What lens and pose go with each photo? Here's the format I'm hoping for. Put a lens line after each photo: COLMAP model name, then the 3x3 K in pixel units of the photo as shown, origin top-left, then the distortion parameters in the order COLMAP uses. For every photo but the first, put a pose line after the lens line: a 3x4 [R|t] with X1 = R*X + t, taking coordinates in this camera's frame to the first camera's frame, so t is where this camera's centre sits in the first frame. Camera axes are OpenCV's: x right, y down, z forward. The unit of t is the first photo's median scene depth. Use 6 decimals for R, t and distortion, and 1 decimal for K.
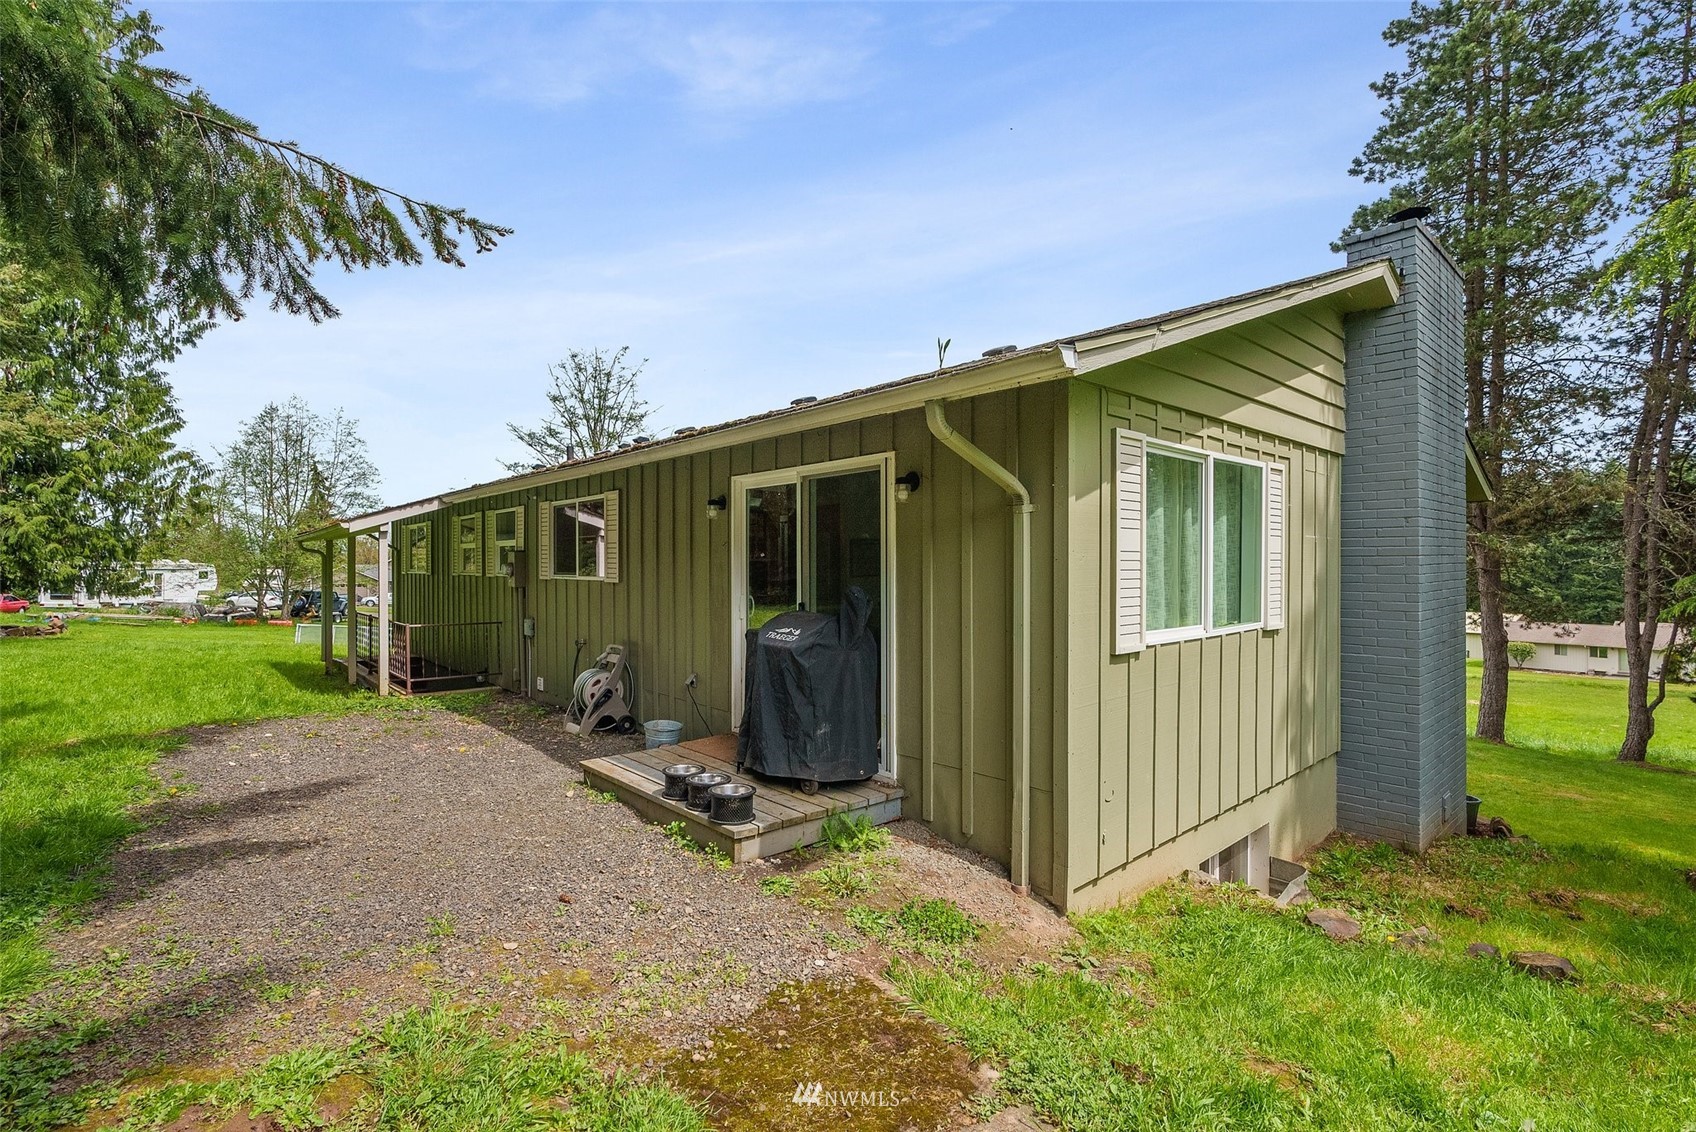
lens RADIAL K [[772.5, 0, 842.8], [0, 772.5, 569.5], [0, 0, 1]] dist [-0.008532, 0.000426]
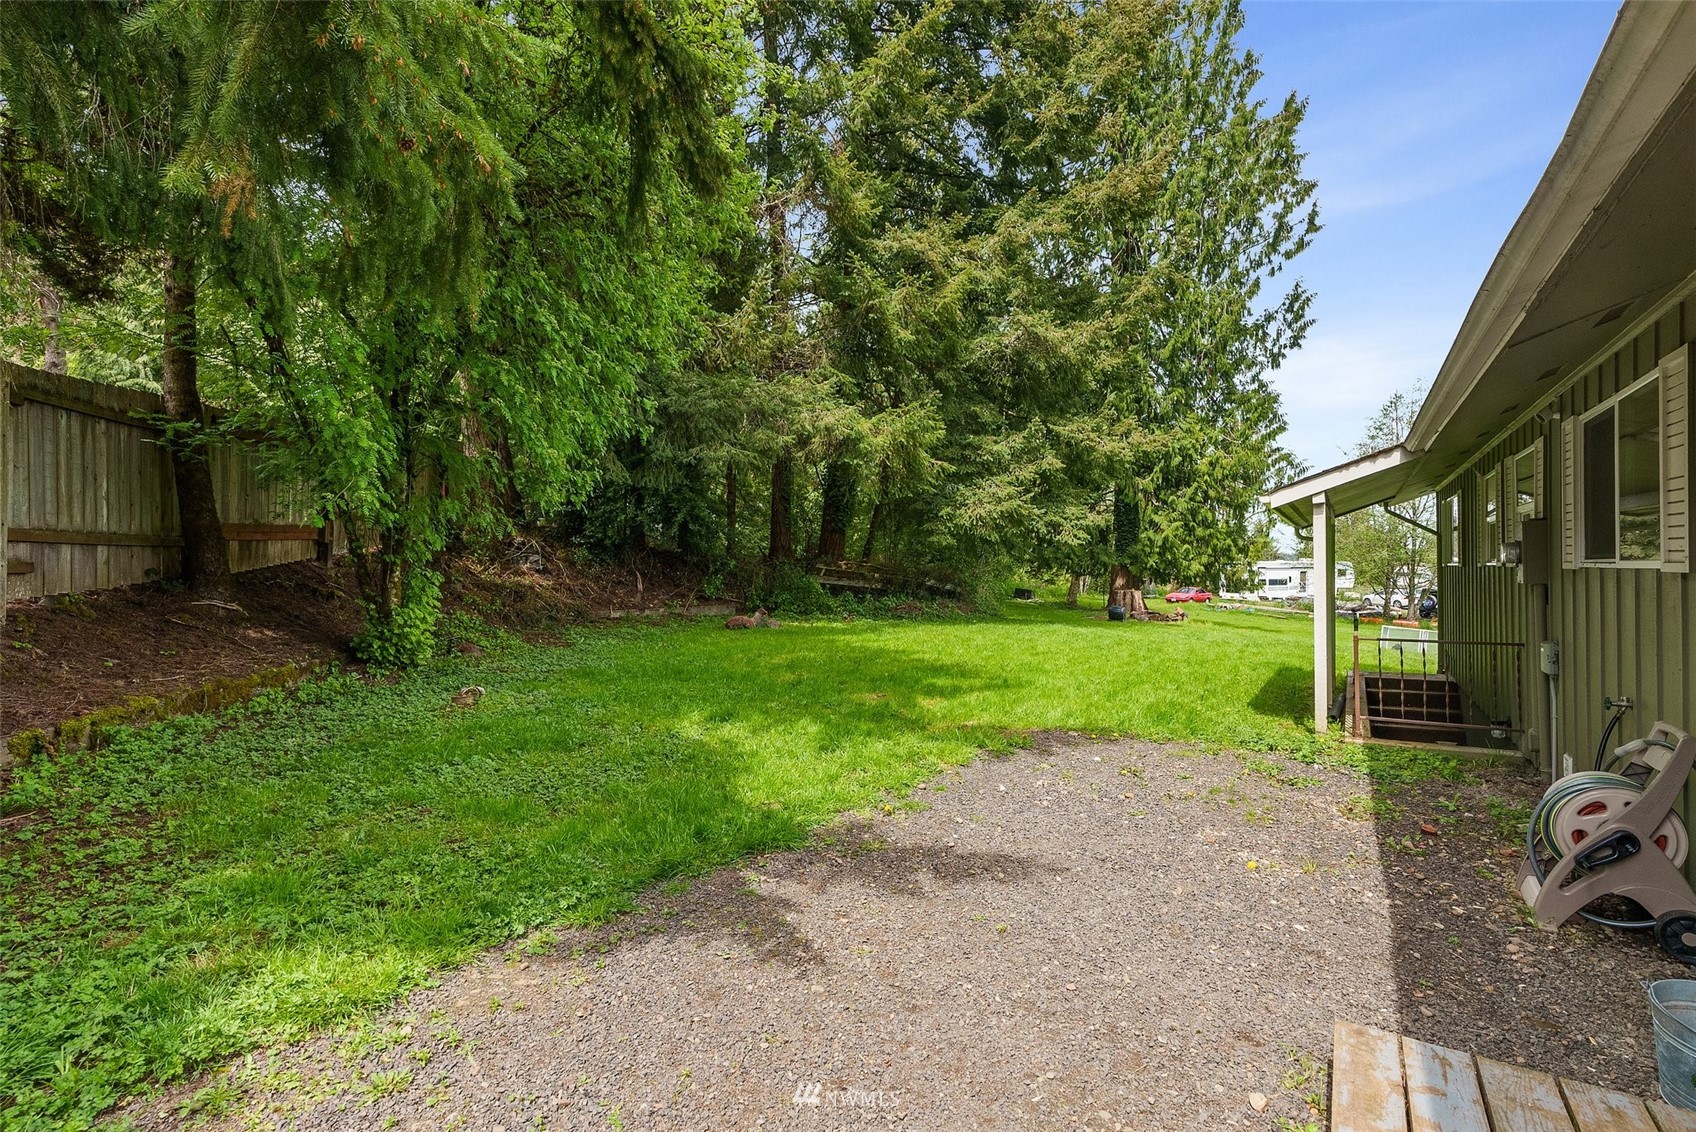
lens RADIAL K [[772.5, 0, 887.5], [0, 772.5, 582.6], [0, 0, 1]] dist [-0.008532, 0.000426]
pose [[0.280132, 0.011394, -0.959894, -0.009587], [0.005526, 0.999894, 0.013482, 0.005861], [0.959946, -0.009081, 0.280039, 0.213738]]
